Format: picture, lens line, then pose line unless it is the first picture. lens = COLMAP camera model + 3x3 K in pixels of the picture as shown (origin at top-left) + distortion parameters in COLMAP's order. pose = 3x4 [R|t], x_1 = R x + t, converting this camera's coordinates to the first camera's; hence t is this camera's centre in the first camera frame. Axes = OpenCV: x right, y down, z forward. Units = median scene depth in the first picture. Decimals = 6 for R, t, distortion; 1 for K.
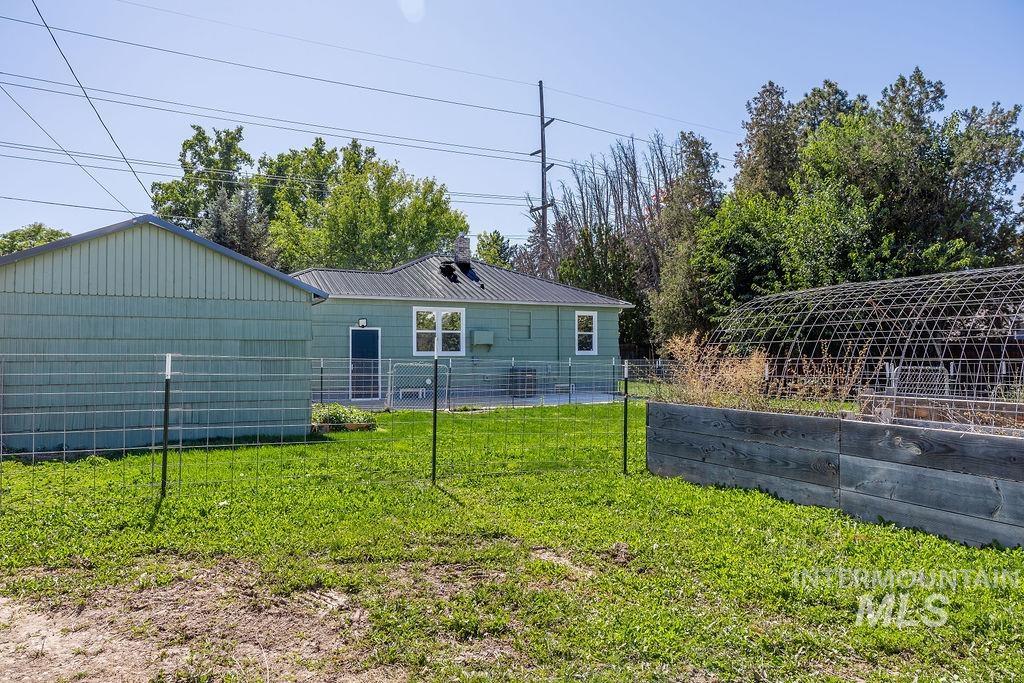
lens RADIAL K [[703.1, 0, 512.0], [0, 703.1, 341.5], [0, 0, 1]] dist [0.002400, 0.001007]
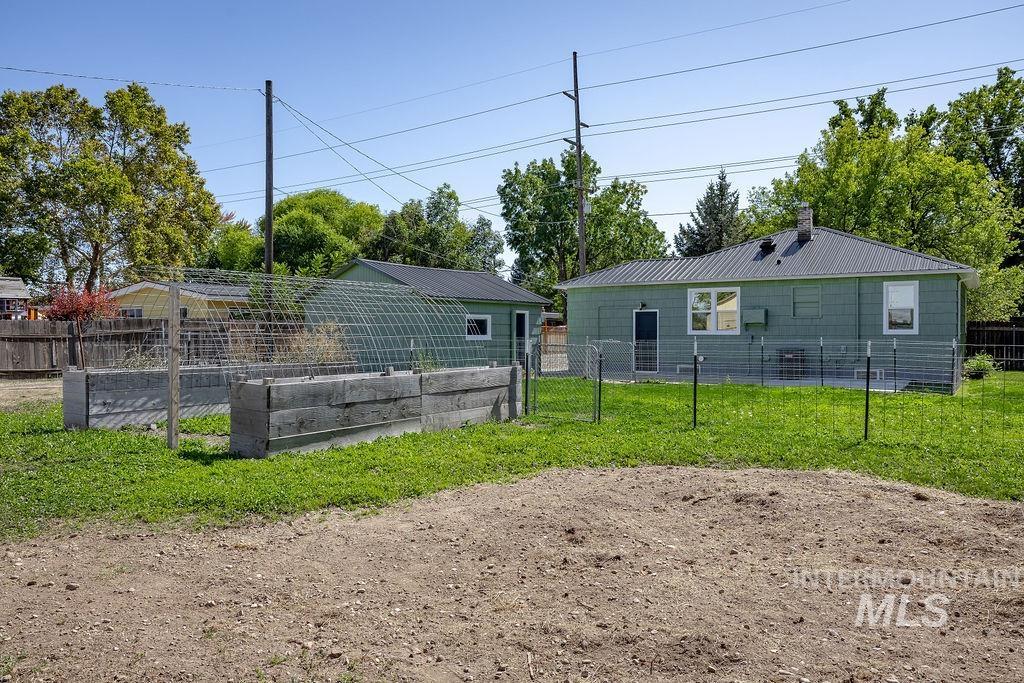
lens RADIAL K [[782.8, 0, 512.0], [0, 782.8, 341.5], [0, 0, 1]] dist [0.003009, 0.002178]
pose [[0.485760, 0.009857, -0.874037, 0.750181], [0.014456, 0.999709, 0.019308, 0.003822], [0.873973, -0.022014, 0.485476, 0.167925]]
